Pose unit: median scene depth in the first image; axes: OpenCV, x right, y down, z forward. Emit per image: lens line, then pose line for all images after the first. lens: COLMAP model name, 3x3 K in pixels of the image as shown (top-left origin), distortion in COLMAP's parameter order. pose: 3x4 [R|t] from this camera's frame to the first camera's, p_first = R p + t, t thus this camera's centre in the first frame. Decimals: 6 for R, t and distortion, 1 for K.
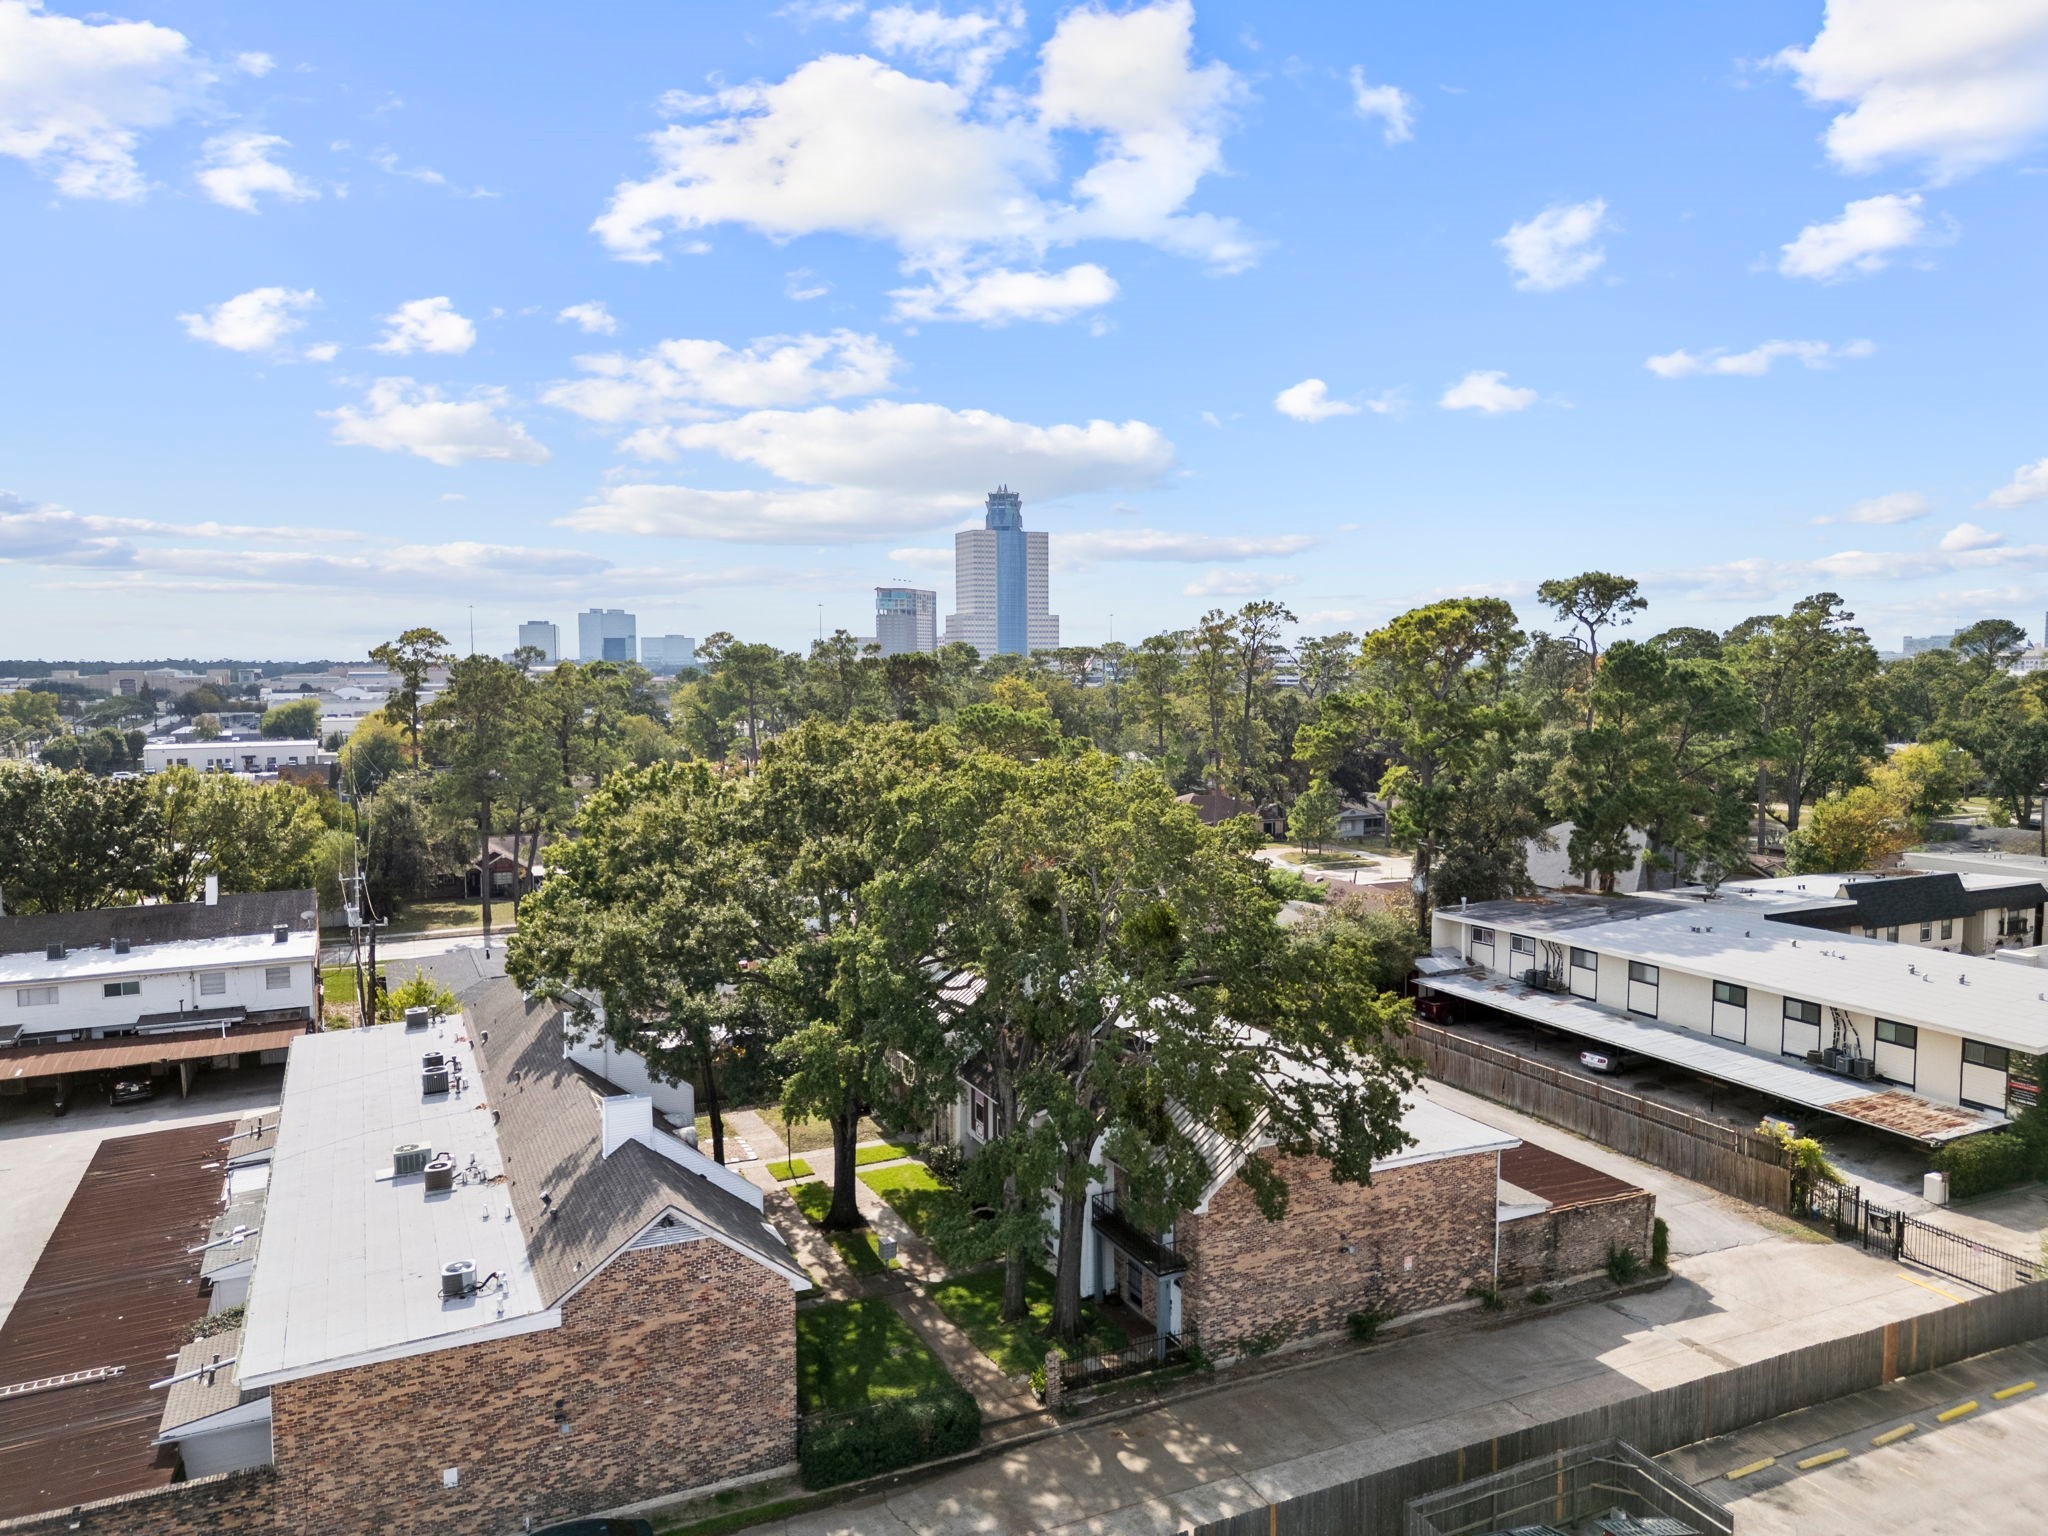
lens RADIAL K [[1412.7, 0, 1024.0], [0, 1412.7, 768.0], [0, 0, 1]] dist [0.052248, -0.003391]
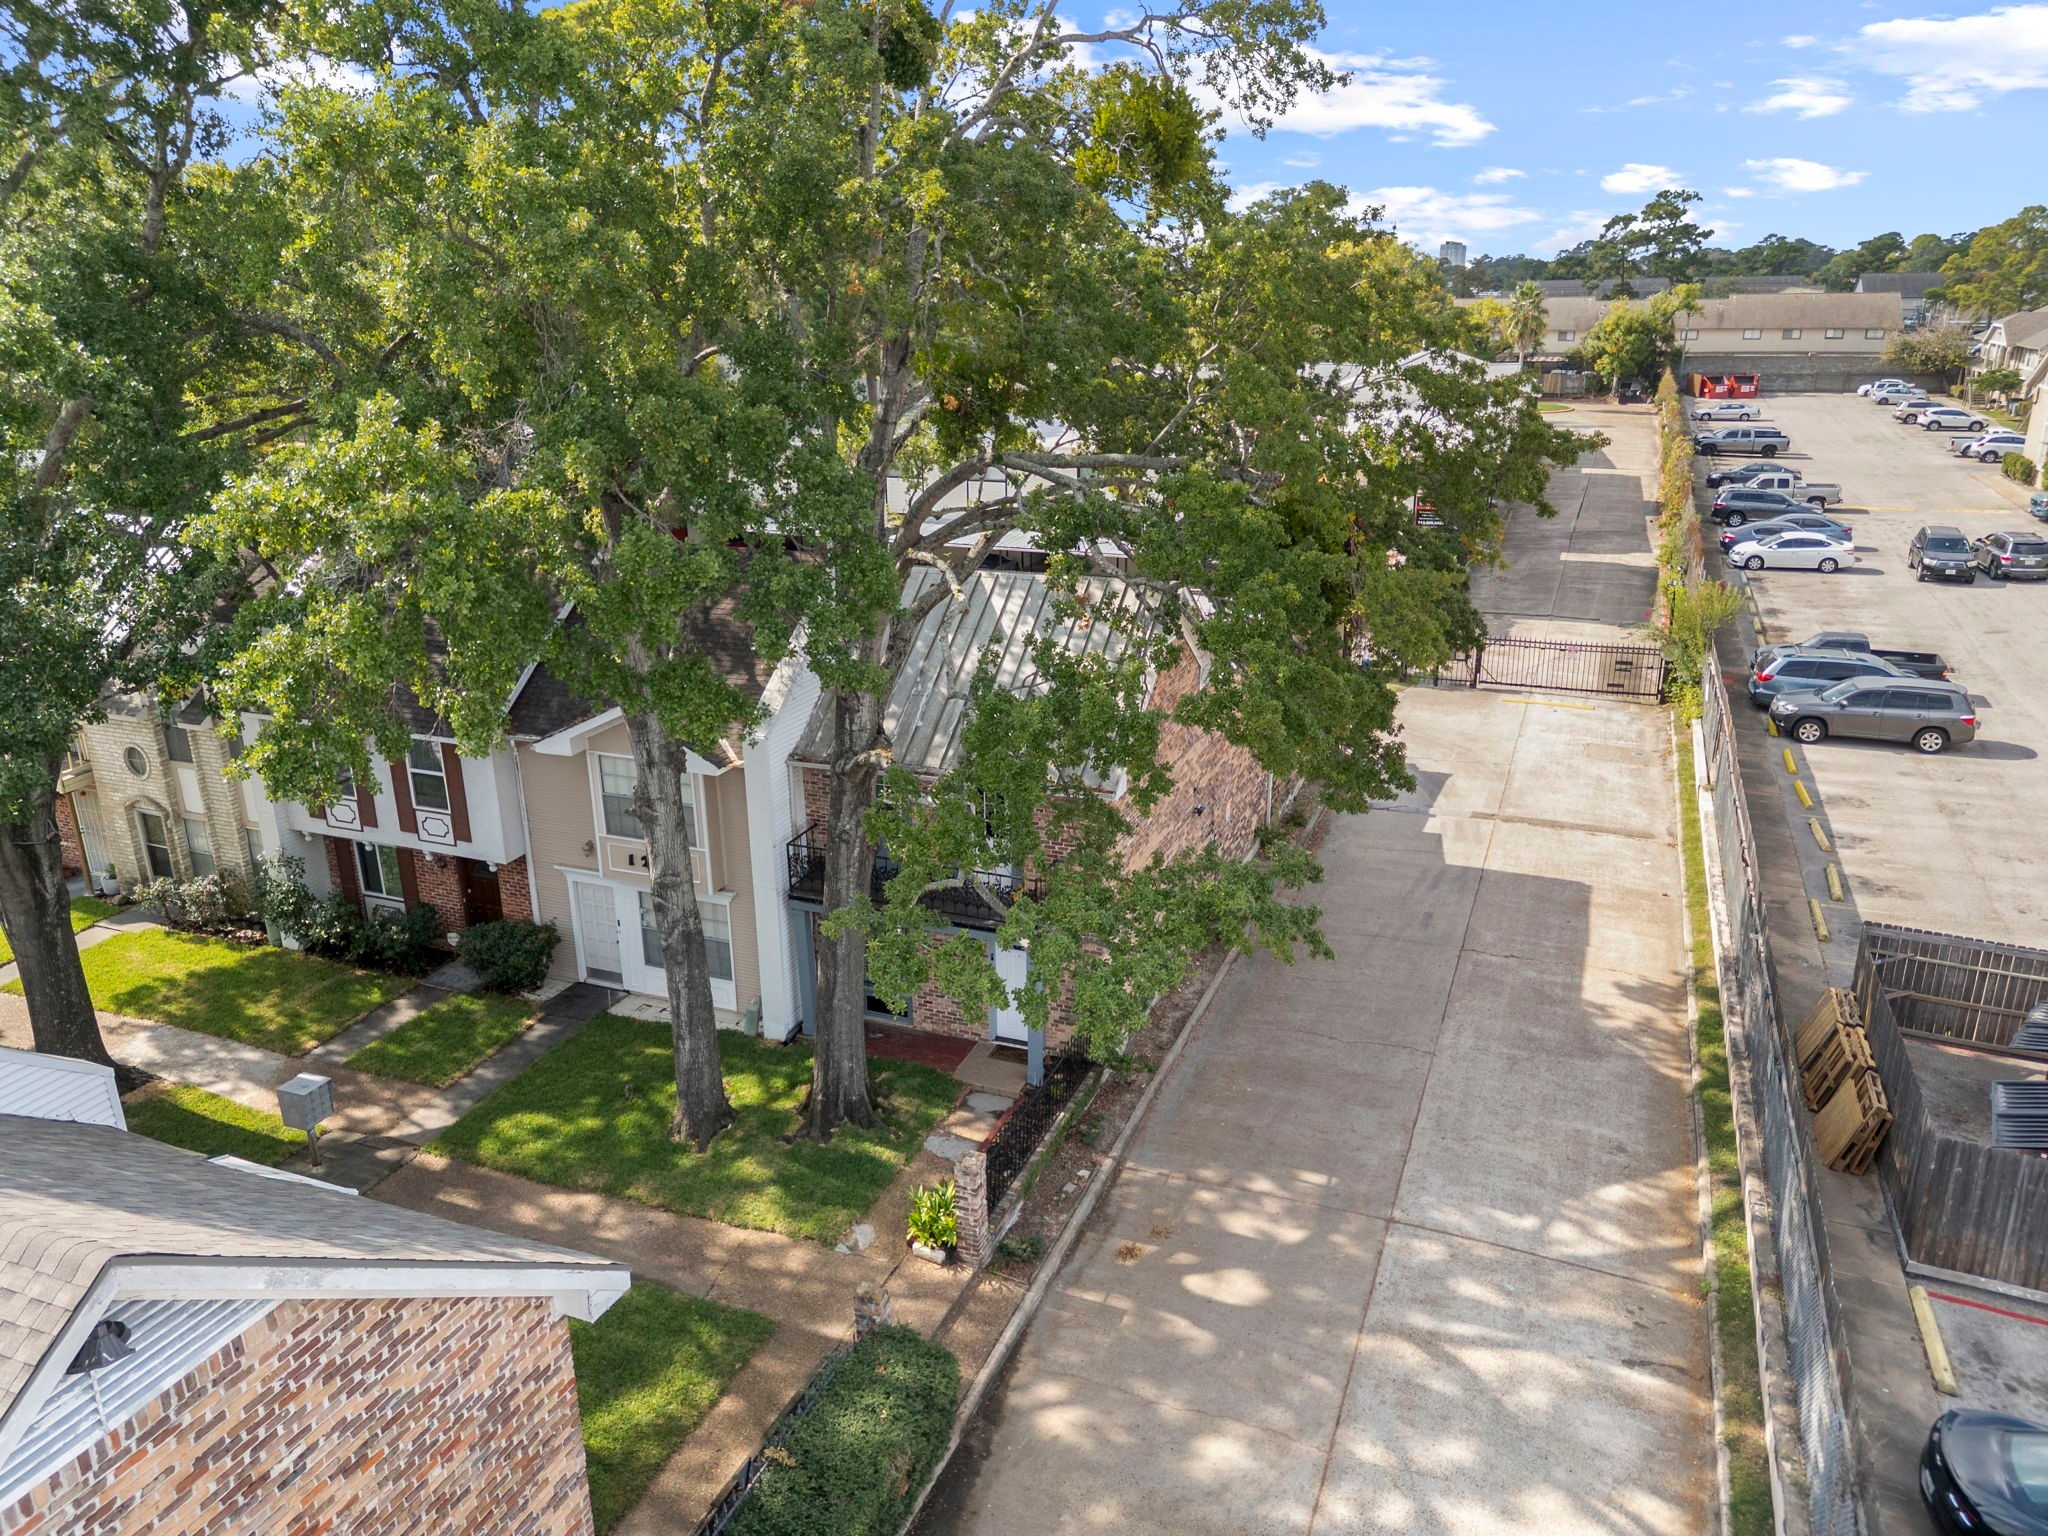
lens RADIAL K [[1412.7, 0, 1024.0], [0, 1412.7, 768.0], [0, 0, 1]] dist [0.052248, -0.003391]
pose [[0.729837, -0.219767, 0.647334, -0.207908], [0.054338, 0.962571, 0.265525, 0.148821], [-0.681459, -0.158615, 0.714462, 0.598653]]
